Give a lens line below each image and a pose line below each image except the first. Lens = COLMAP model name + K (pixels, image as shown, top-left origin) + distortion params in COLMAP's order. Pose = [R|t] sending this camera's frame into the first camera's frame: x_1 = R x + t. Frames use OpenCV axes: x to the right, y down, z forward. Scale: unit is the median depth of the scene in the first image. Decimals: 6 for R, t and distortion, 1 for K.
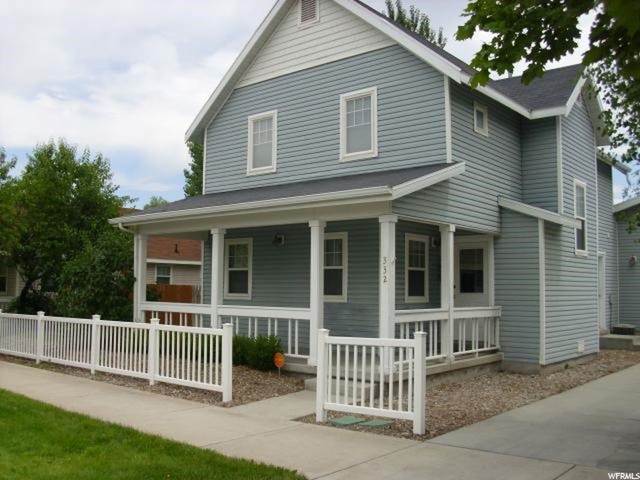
lens RADIAL K [[674.7, 0, 320.0], [0, 674.7, 240.0], [0, 0, 1]] dist [-0.109612, -0.005918]
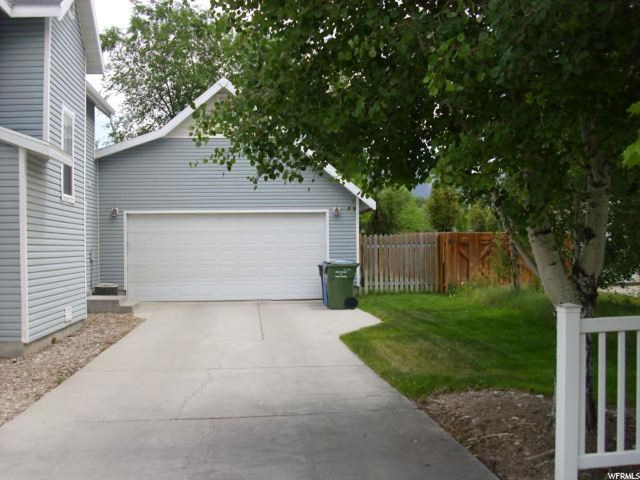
lens RADIAL K [[674.7, 0, 320.0], [0, 674.7, 240.0], [0, 0, 1]] dist [-0.109612, -0.005918]
pose [[0.711362, -0.014430, 0.702678, 0.044830], [-0.028405, 0.998382, 0.049259, 0.022247], [-0.702252, -0.055001, 0.709801, 0.215518]]
